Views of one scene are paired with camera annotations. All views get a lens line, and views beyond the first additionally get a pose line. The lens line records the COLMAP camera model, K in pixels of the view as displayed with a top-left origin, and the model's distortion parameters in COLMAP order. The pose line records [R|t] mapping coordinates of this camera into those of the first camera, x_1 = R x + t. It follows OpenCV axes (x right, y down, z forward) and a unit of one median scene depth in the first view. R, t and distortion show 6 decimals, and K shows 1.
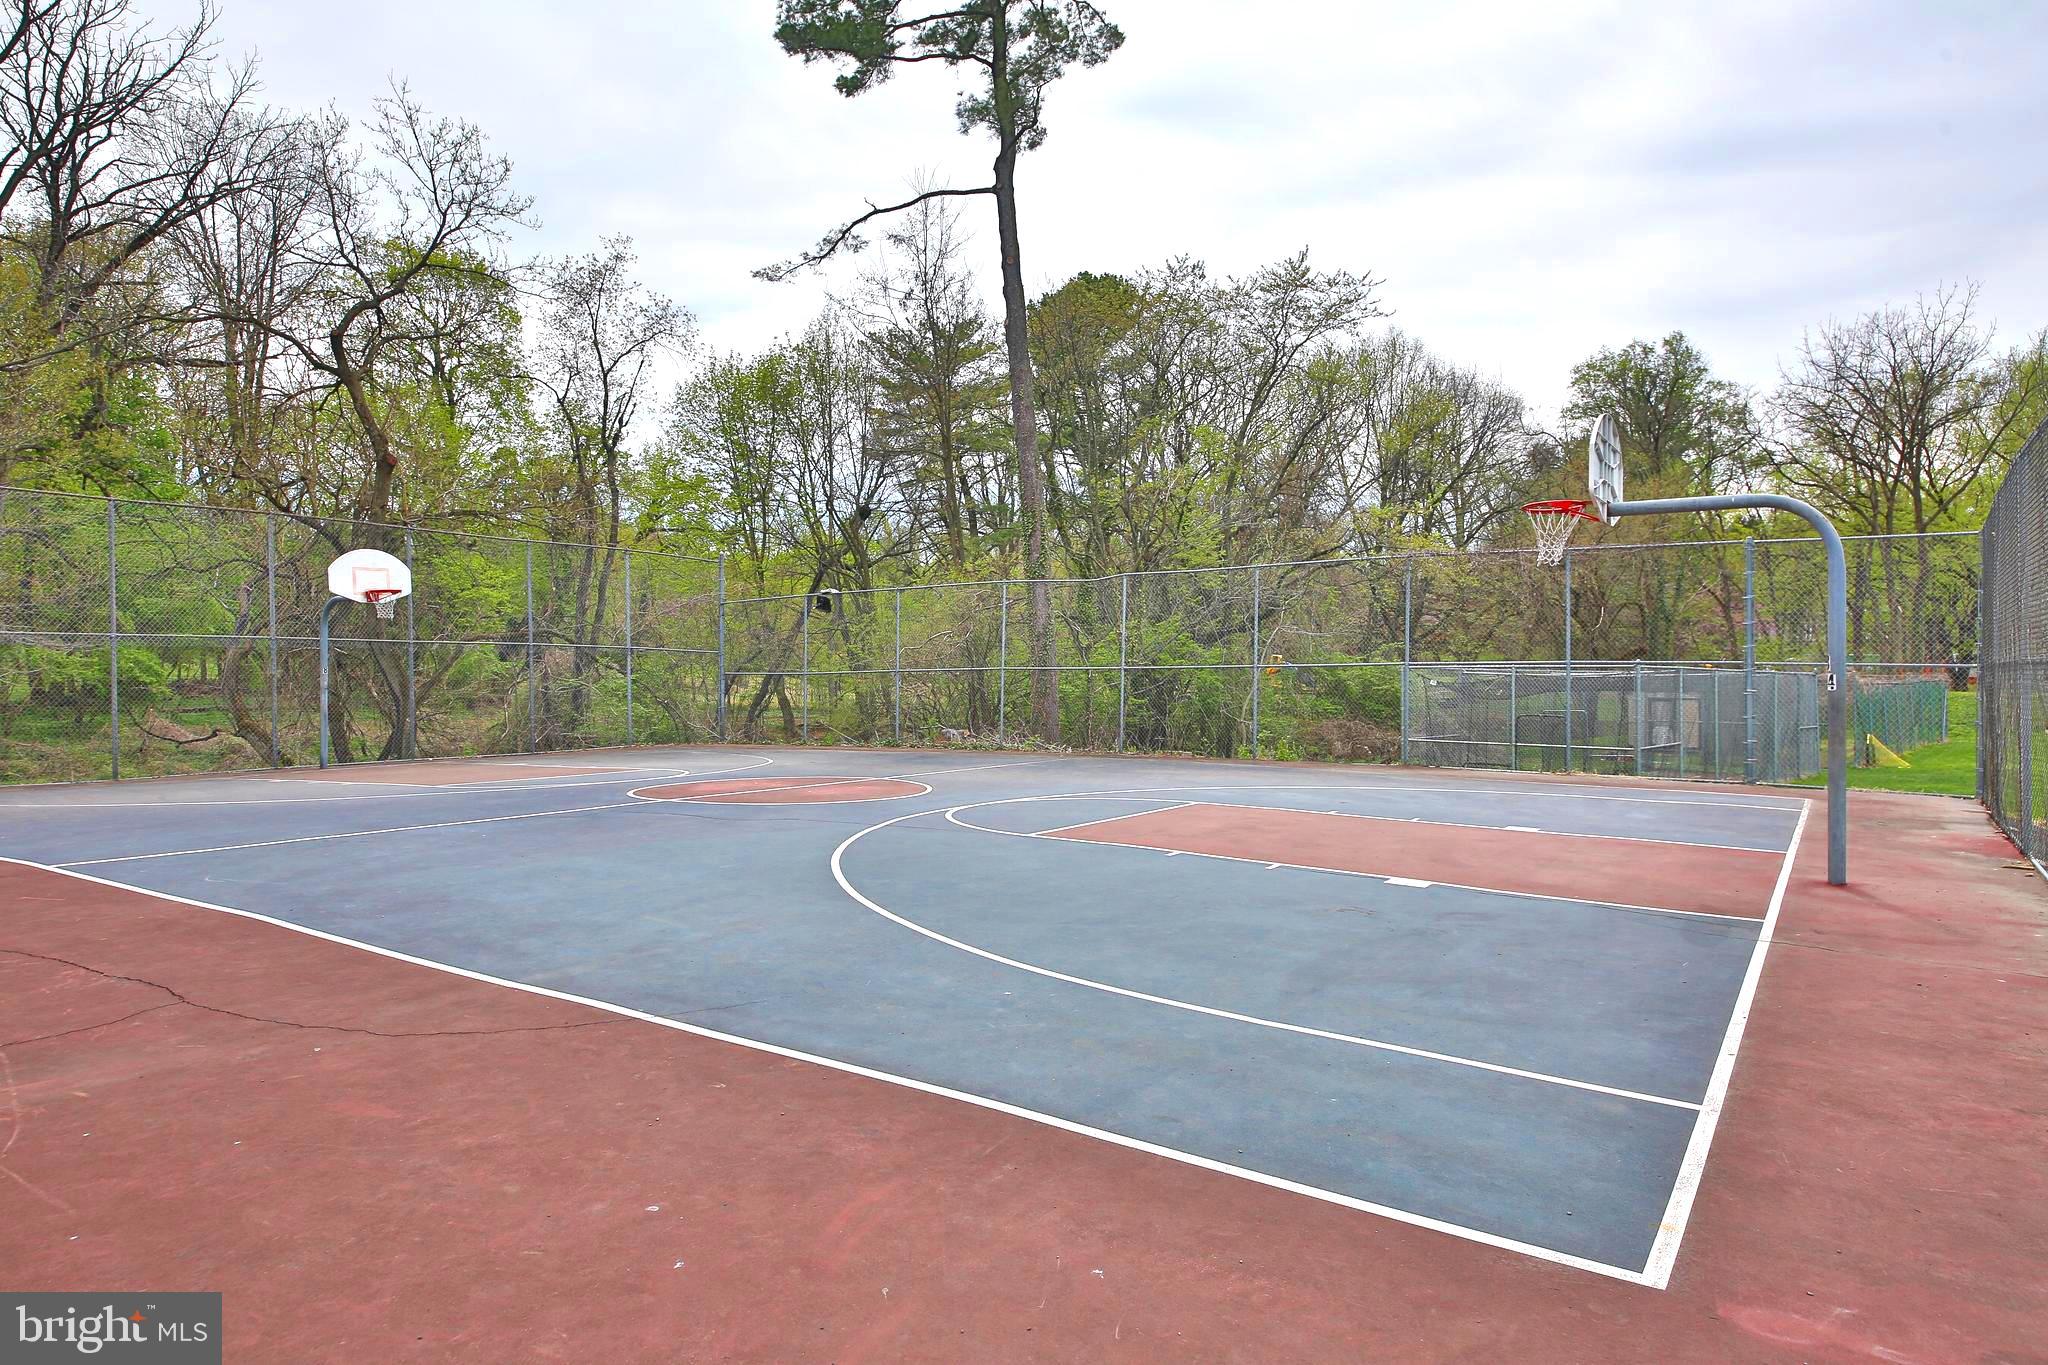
lens RADIAL K [[1209.0, 0, 1024.0], [0, 1209.0, 682.5], [0, 0, 1]] dist [-0.001572, -0.000463]
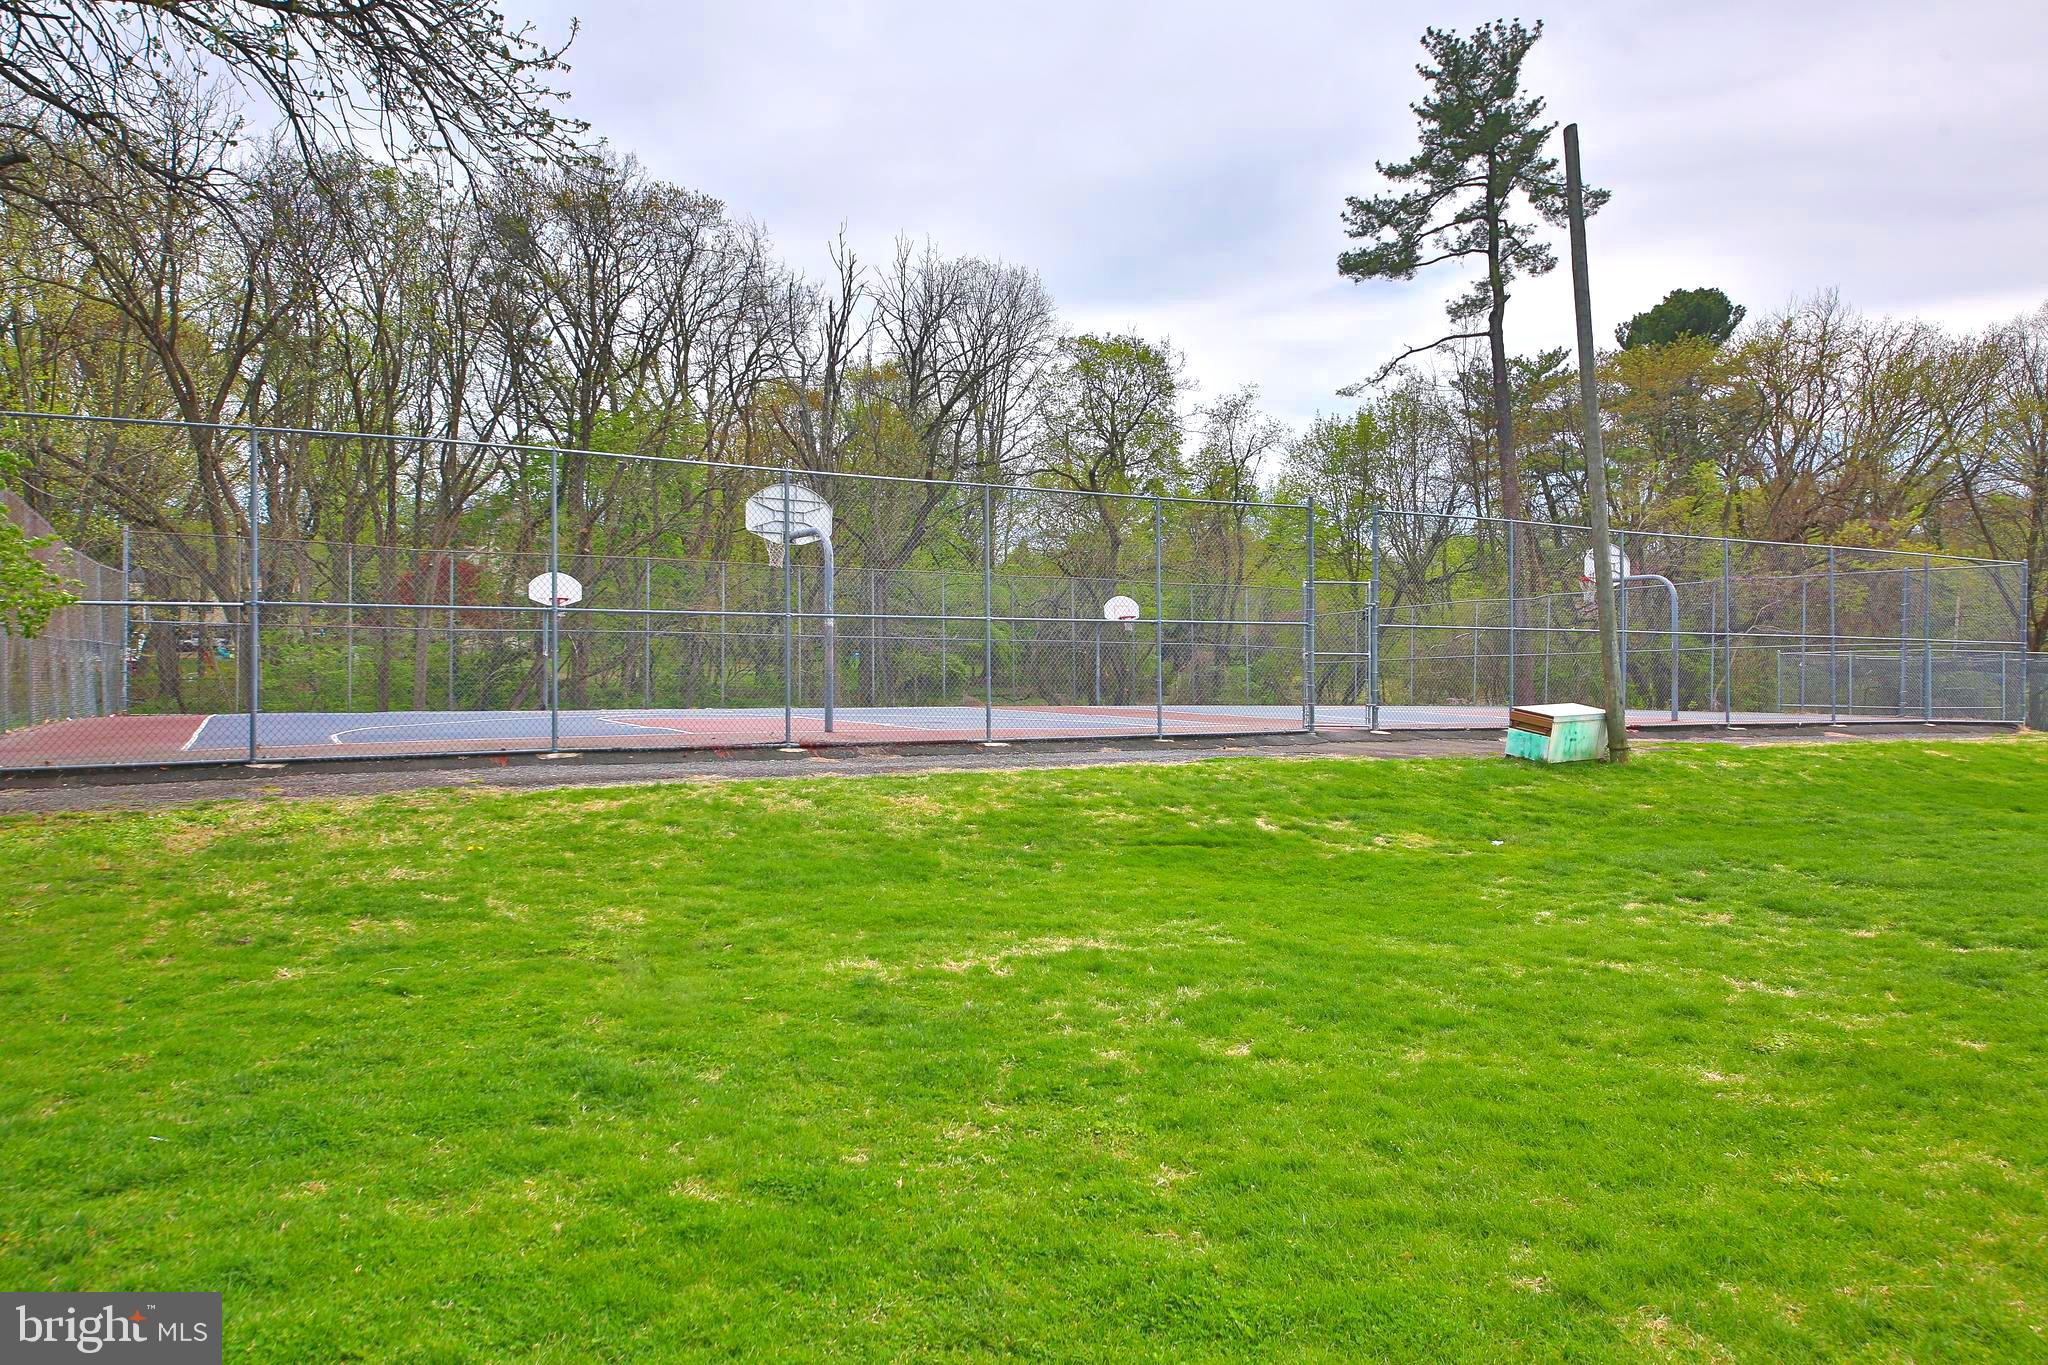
lens RADIAL K [[1413.3, 0, 1024.0], [0, 1413.3, 682.5], [0, 0, 1]] dist [0.000408, -0.000122]
pose [[0.886285, 0.010379, -0.463024, 0.144958], [-0.014416, 0.999883, -0.005181, 0.017425], [0.462916, 0.011267, 0.886331, -0.416405]]
